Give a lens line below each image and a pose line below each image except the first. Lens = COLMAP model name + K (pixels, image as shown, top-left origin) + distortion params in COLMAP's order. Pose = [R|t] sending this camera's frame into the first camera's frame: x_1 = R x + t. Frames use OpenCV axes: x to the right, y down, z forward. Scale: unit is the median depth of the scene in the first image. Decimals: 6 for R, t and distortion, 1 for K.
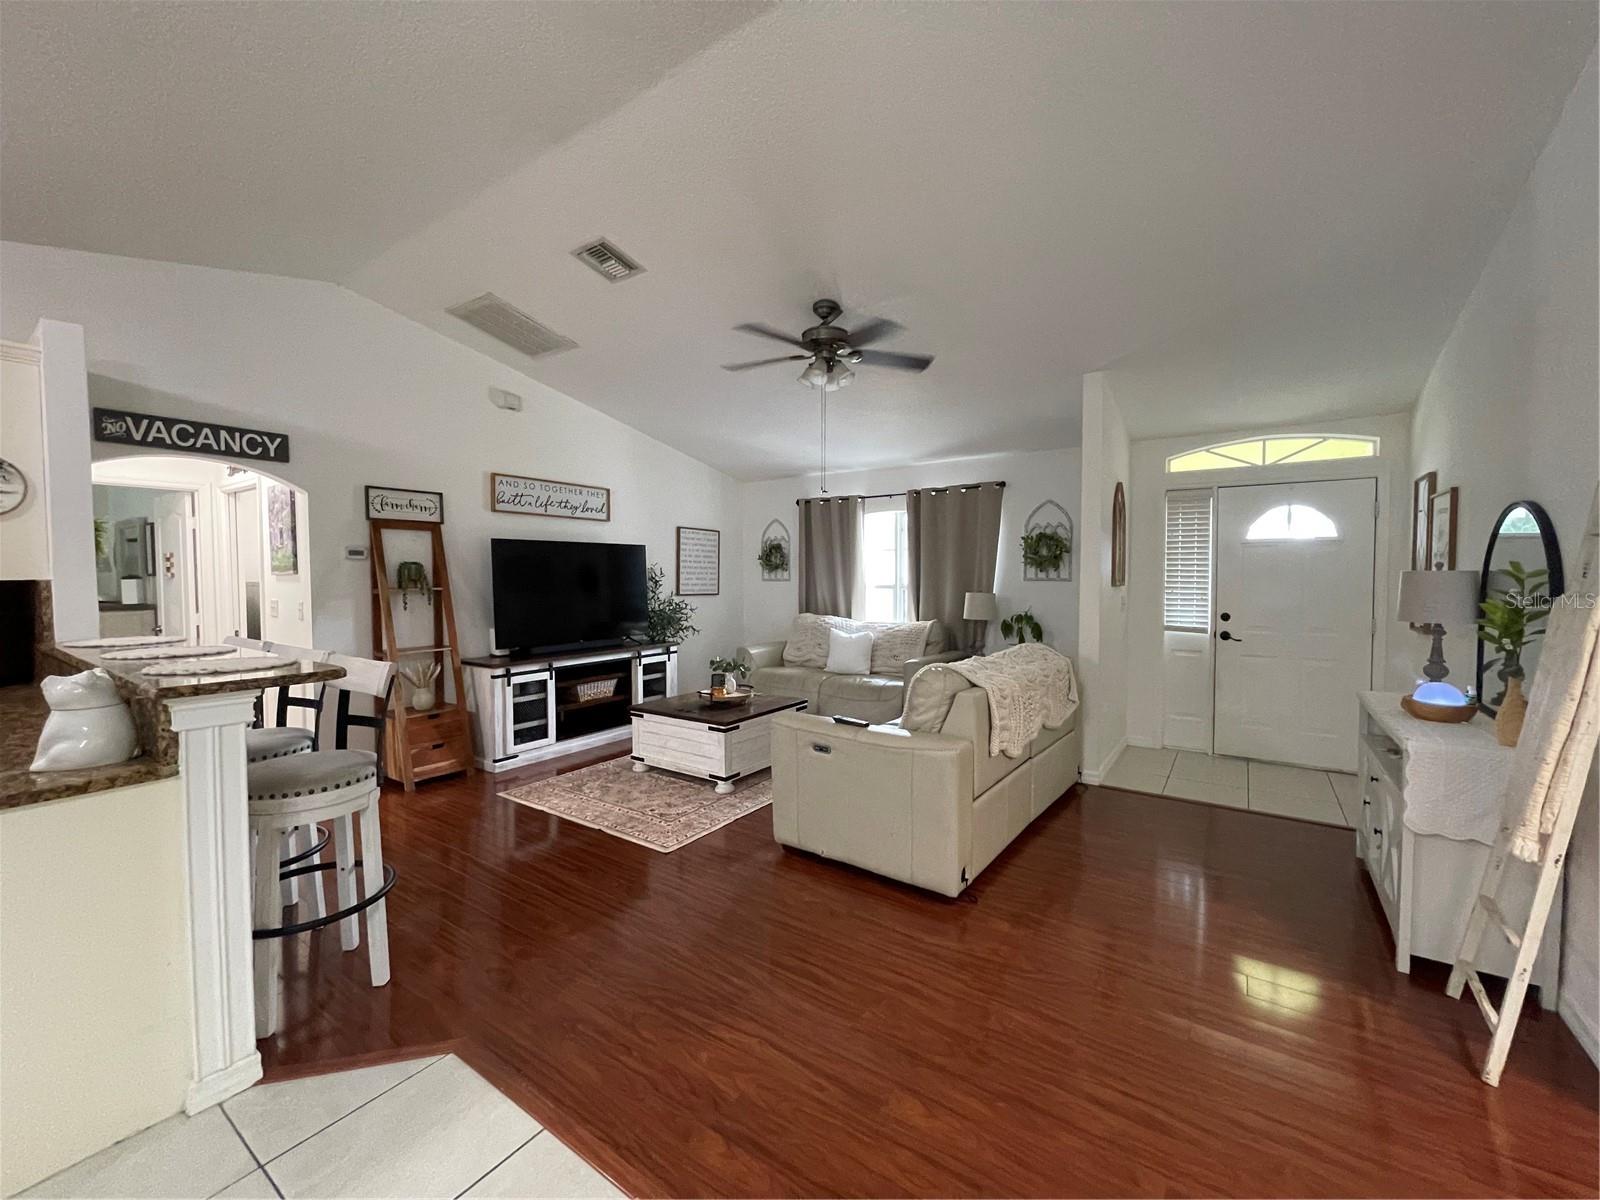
lens RADIAL K [[645.0, 0, 810.5], [0, 645.0, 596.2], [0, 0, 1]] dist [-0.000424, 0.000230]
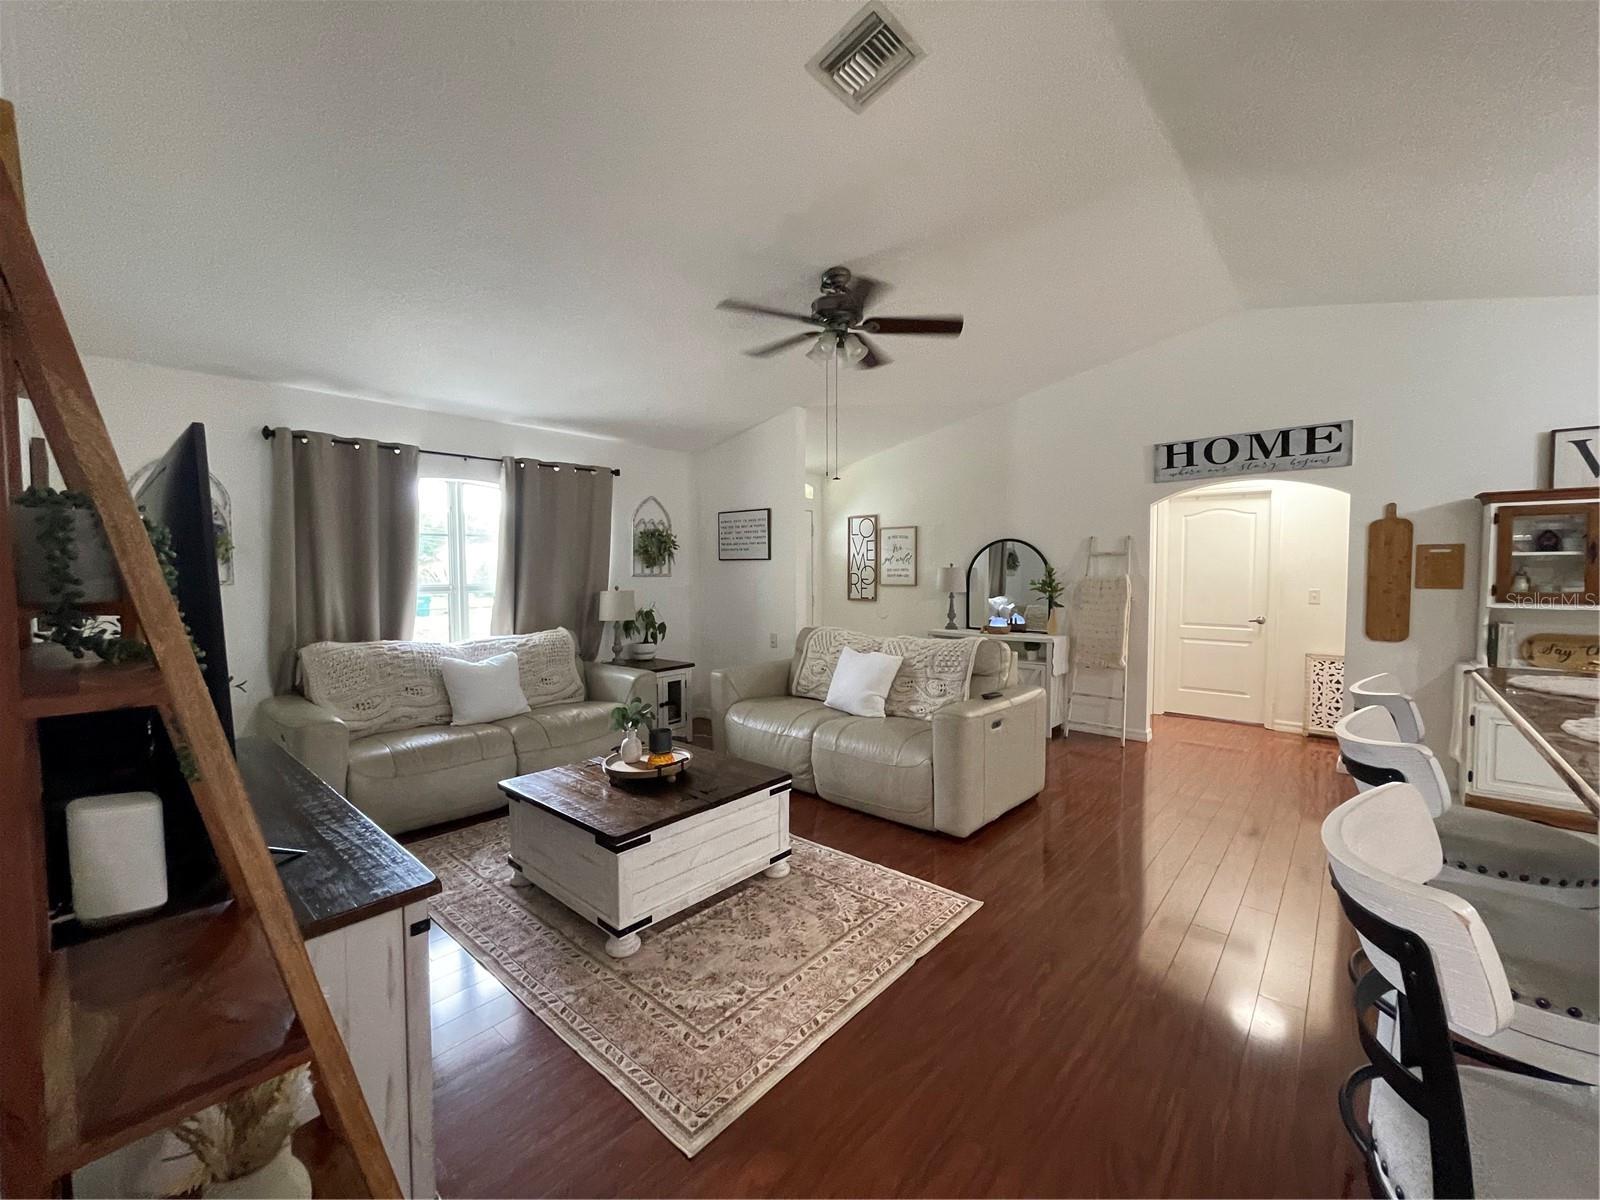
lens RADIAL K [[646.9, 0, 811.0], [0, 646.9, 594.0], [0, 0, 1]] dist [-0.001184, 0.000305]
pose [[0.113647, -0.037784, 0.992802, -0.779849], [0.037177, 0.998738, 0.033754, -0.027638], [-0.992825, 0.033073, 0.114909, 0.816153]]
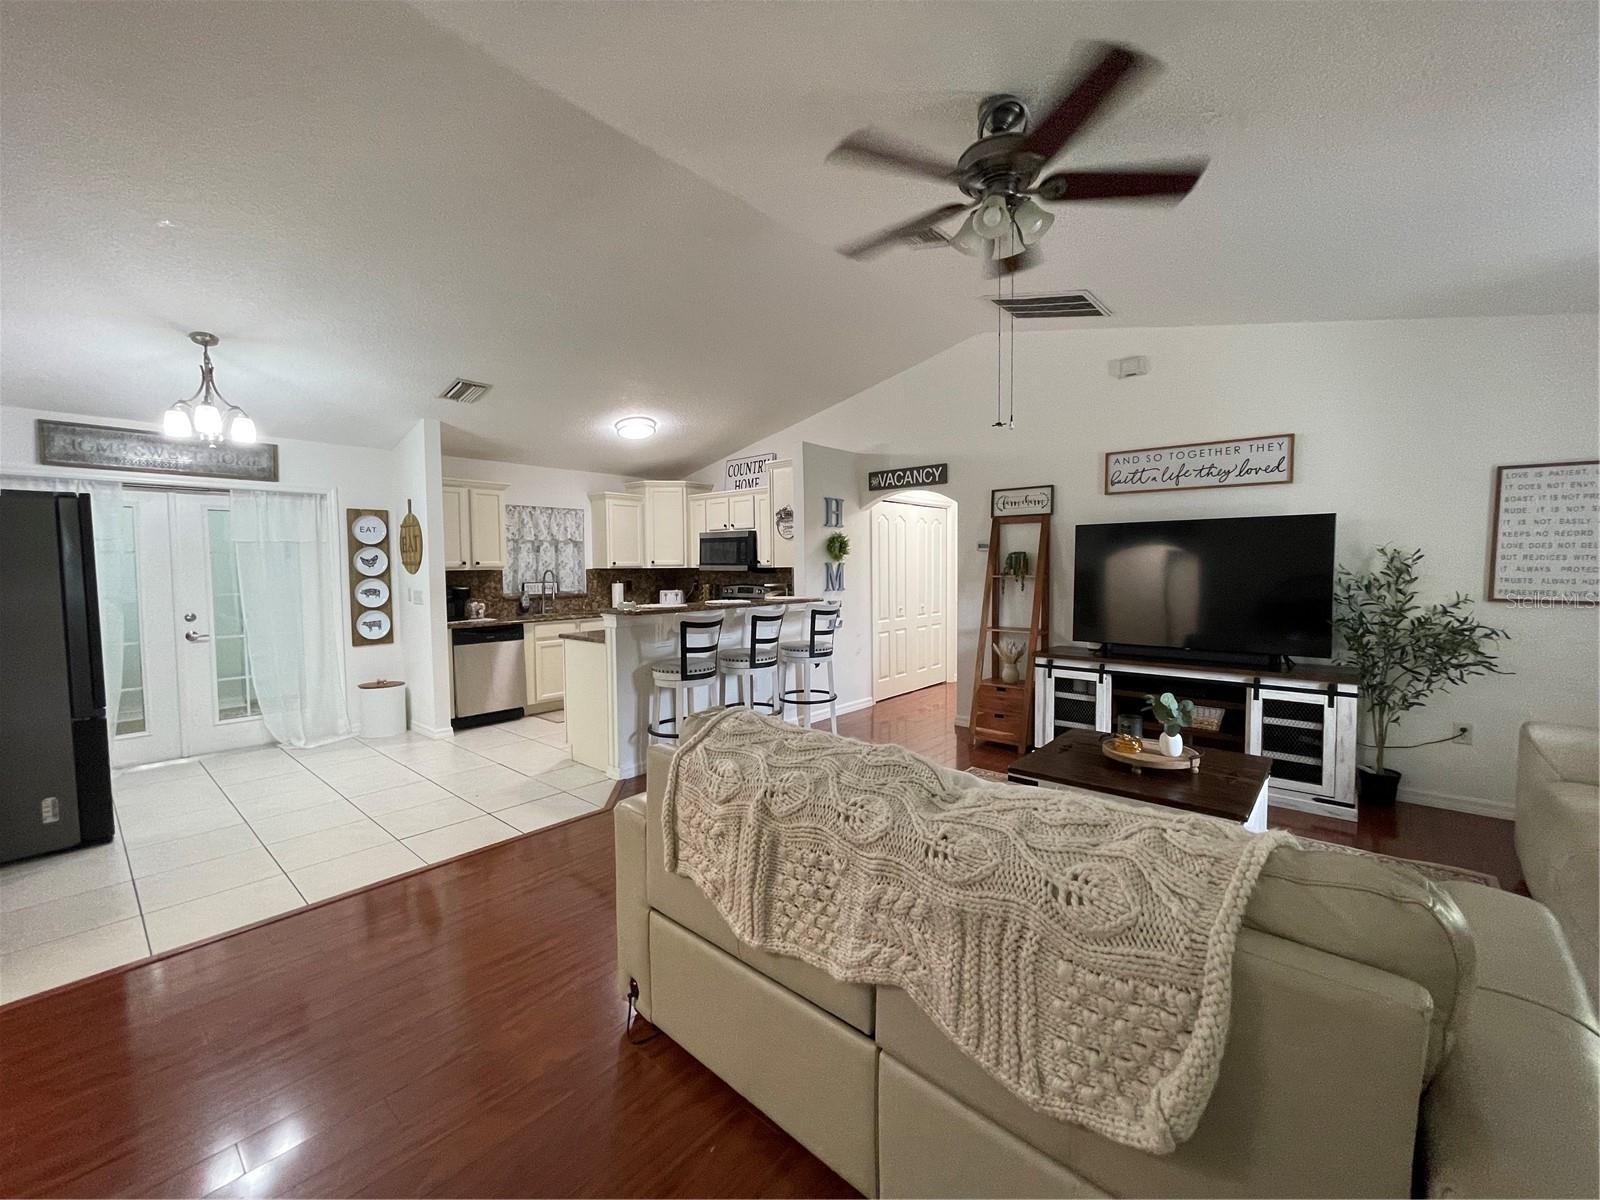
lens RADIAL K [[645.0, 0, 810.5], [0, 645.0, 596.2], [0, 0, 1]] dist [-0.000424, 0.000230]
pose [[-0.108314, 0.051217, -0.992797, 0.560253], [-0.026962, 0.998153, 0.054435, -0.028025], [0.993751, 0.032664, -0.106733, 0.780777]]
